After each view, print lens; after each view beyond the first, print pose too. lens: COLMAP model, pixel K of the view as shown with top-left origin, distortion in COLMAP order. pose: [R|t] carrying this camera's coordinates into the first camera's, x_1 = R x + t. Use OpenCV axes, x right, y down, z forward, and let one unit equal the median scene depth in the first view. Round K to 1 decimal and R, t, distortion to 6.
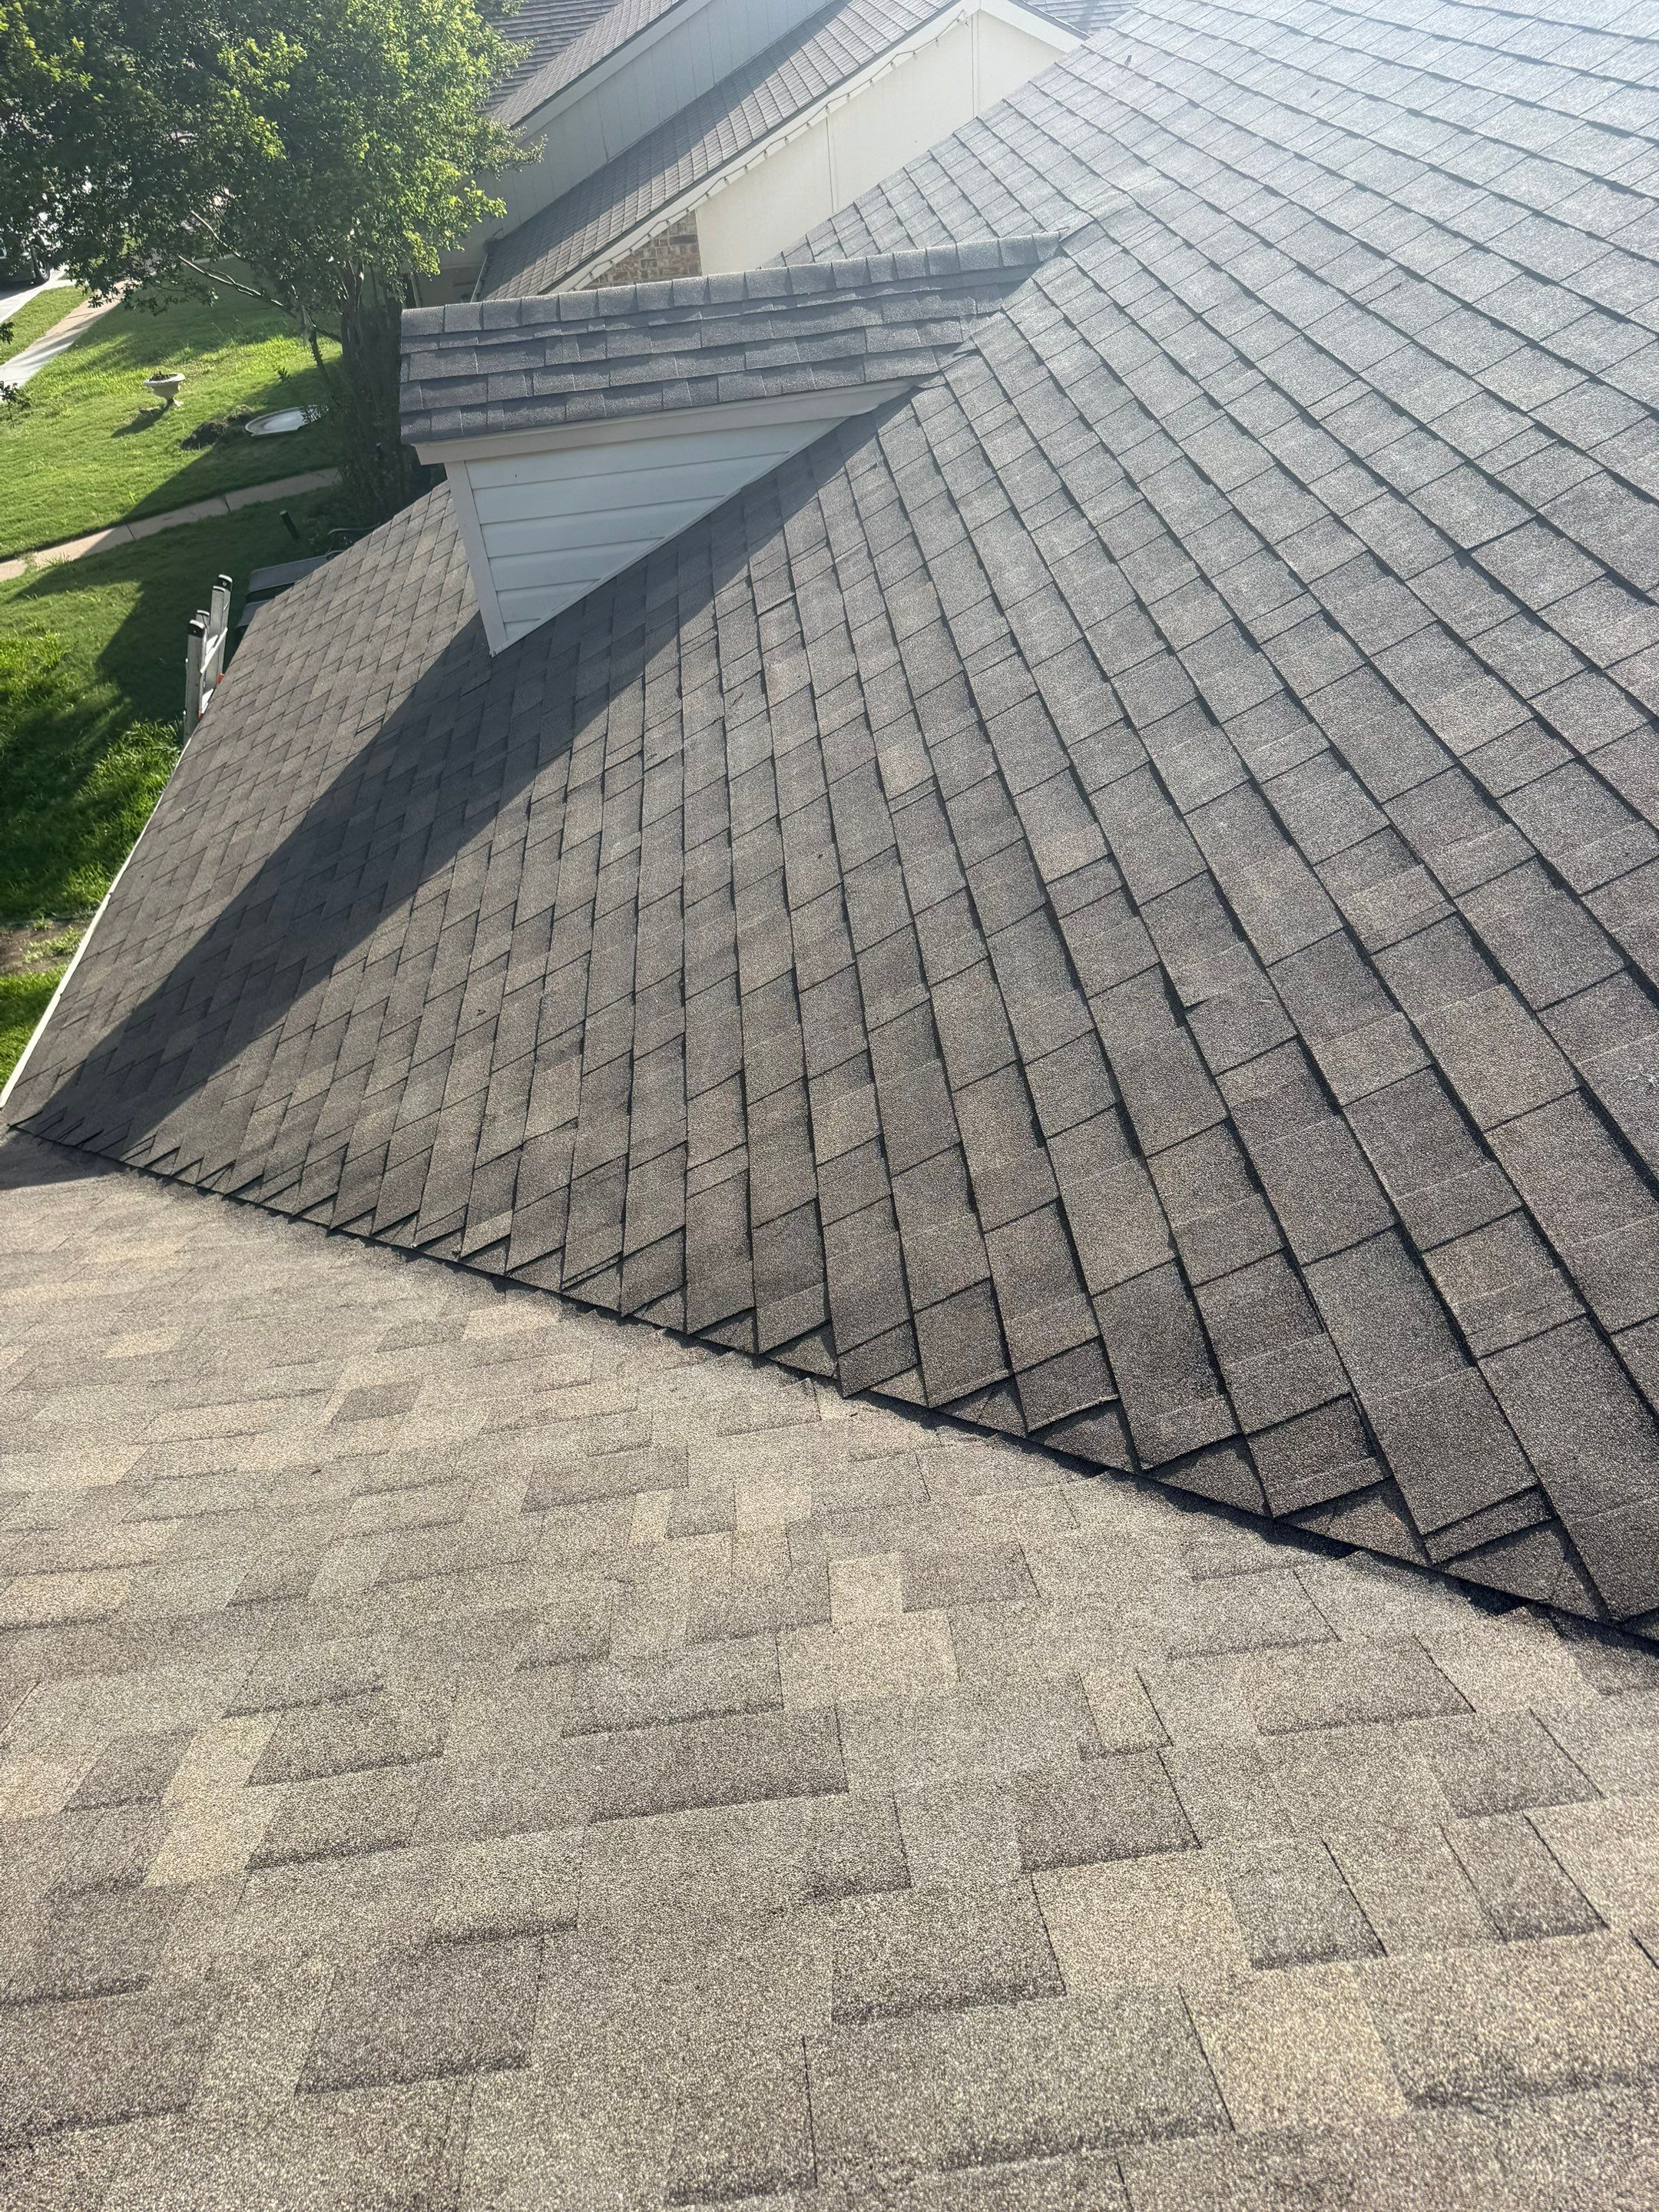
lens RADIAL K [[1464.1, 0, 837.7], [0, 1464.1, 1085.5], [0, 0, 1]] dist [-0.001301, 0.001084]
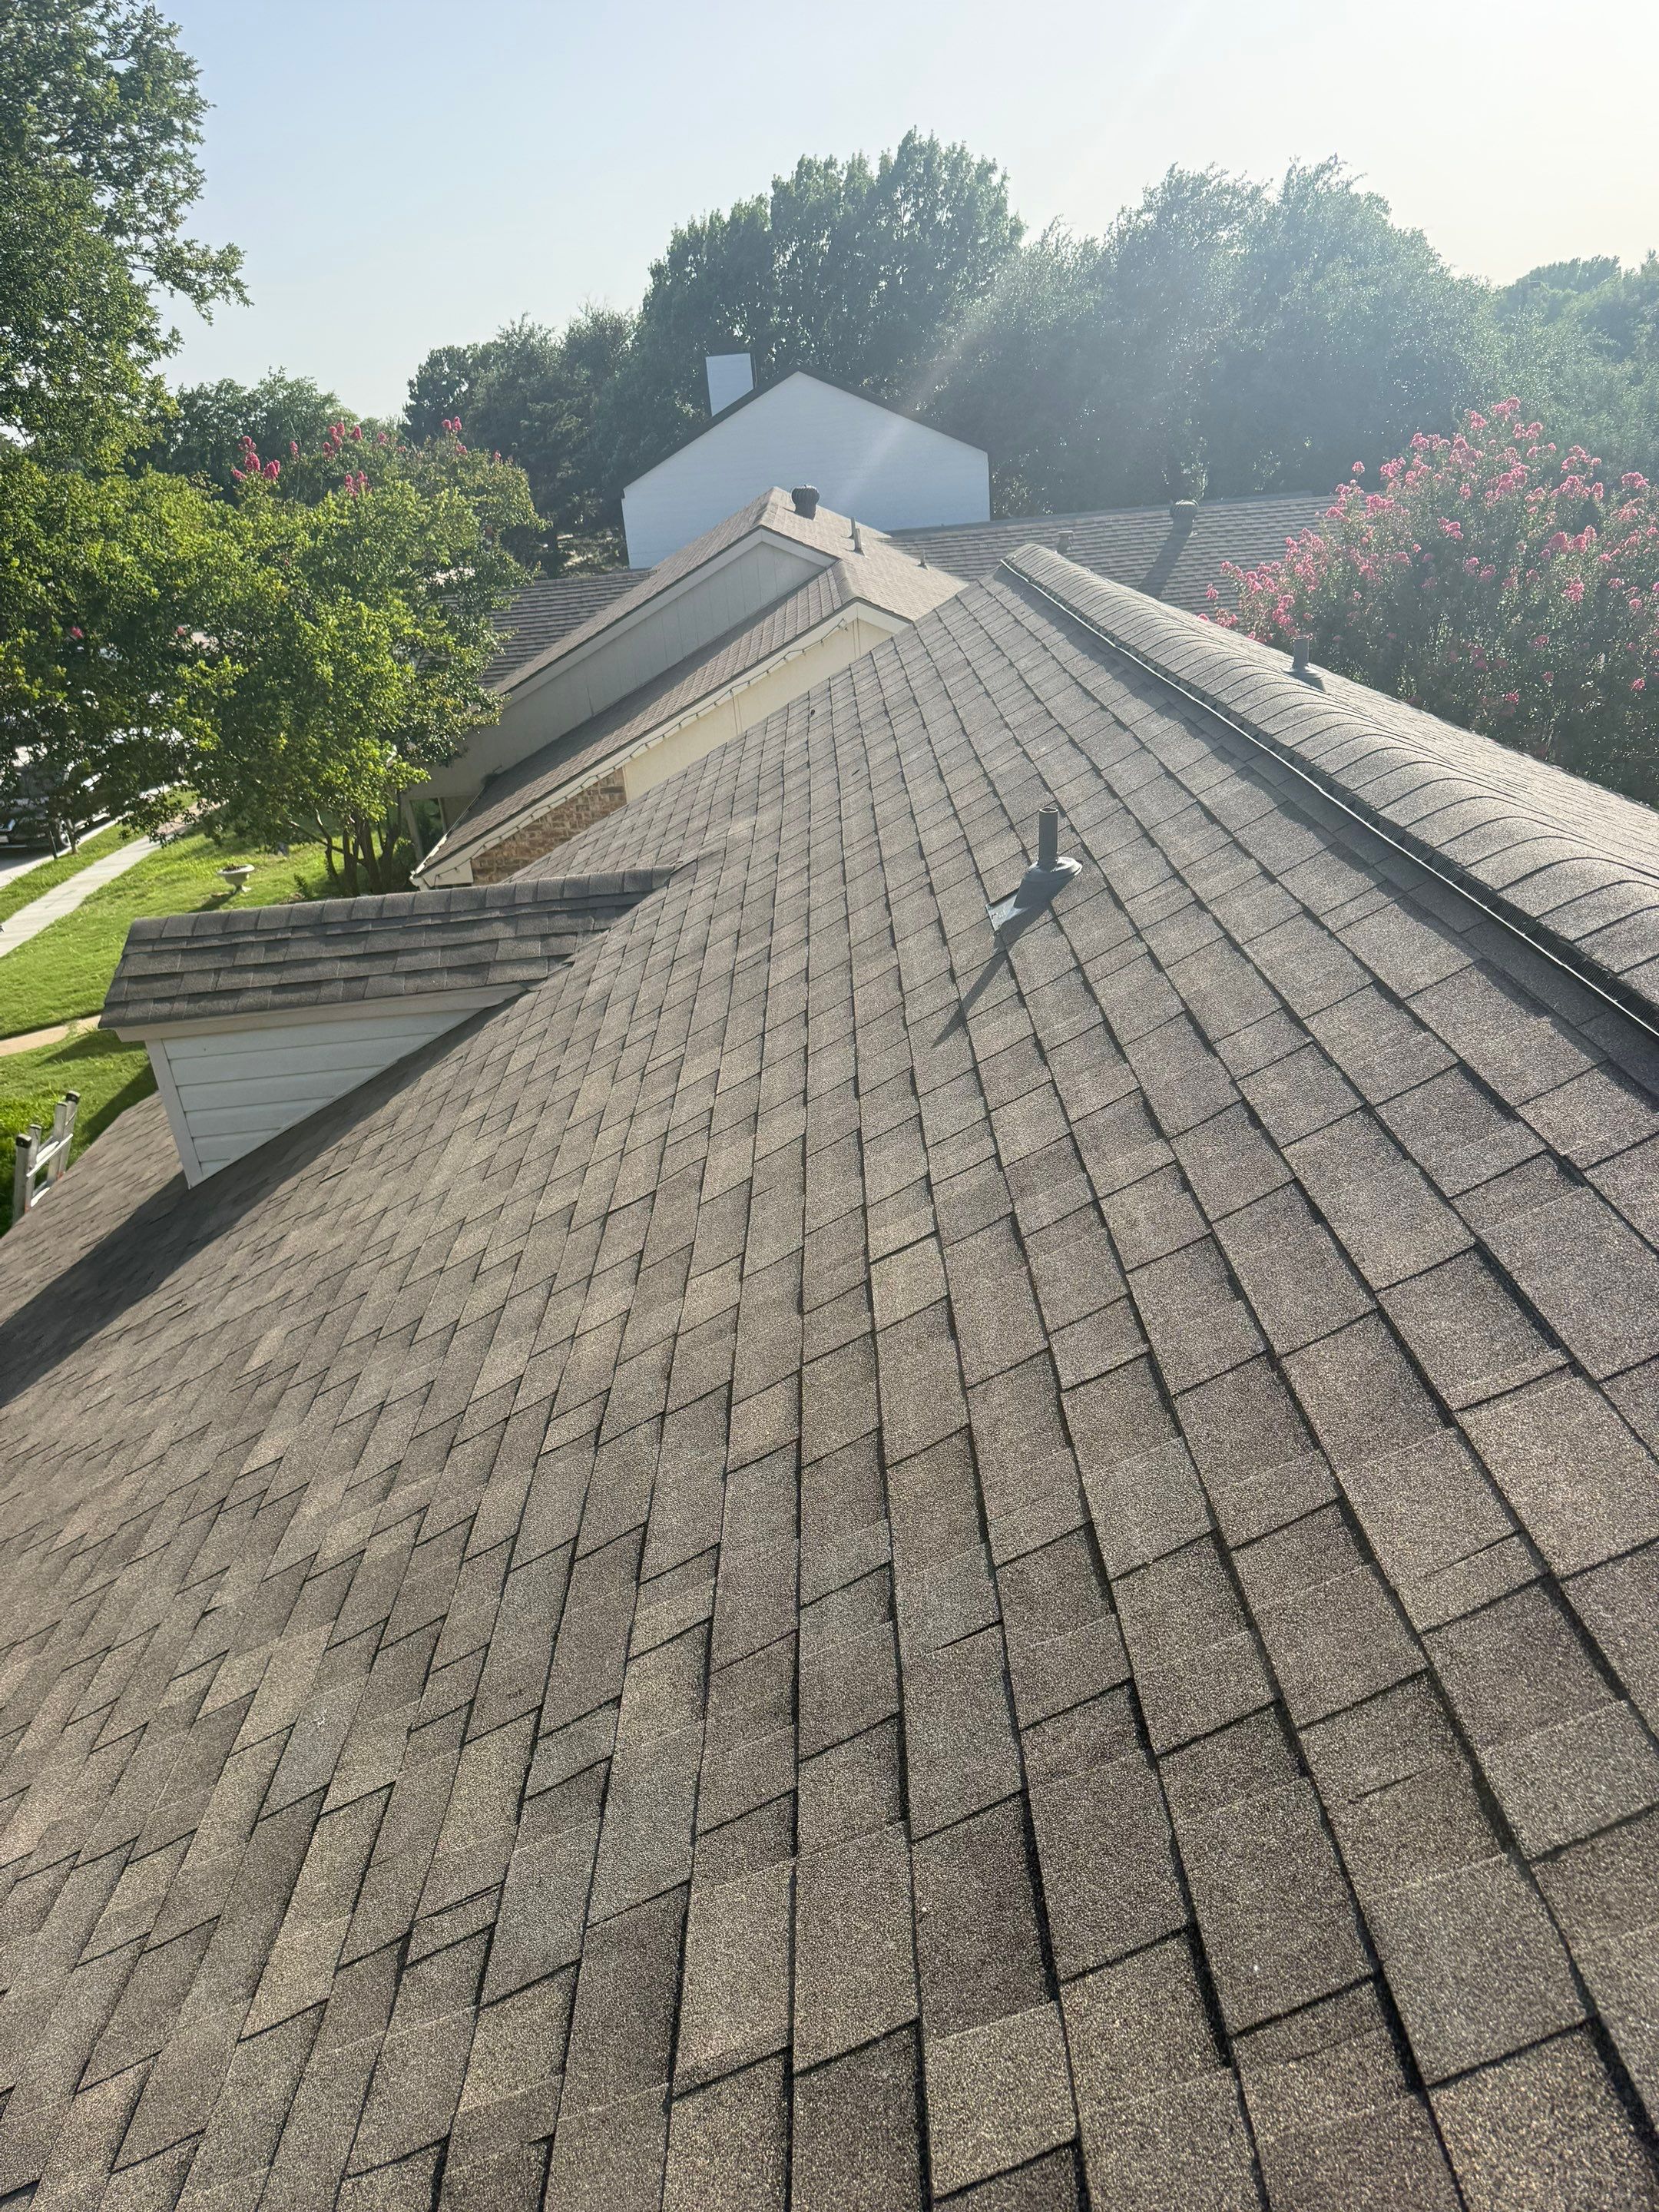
lens RADIAL K [[1538.6, 0, 829.5], [0, 1538.6, 1106.0], [0, 0, 1]] dist [-0.004197, -0.003891]
pose [[0.995481, 0.027162, -0.090995, 0.404392], [-0.051054, 0.961038, -0.271662, -0.060507], [0.080070, 0.275080, 0.958081, -0.142406]]
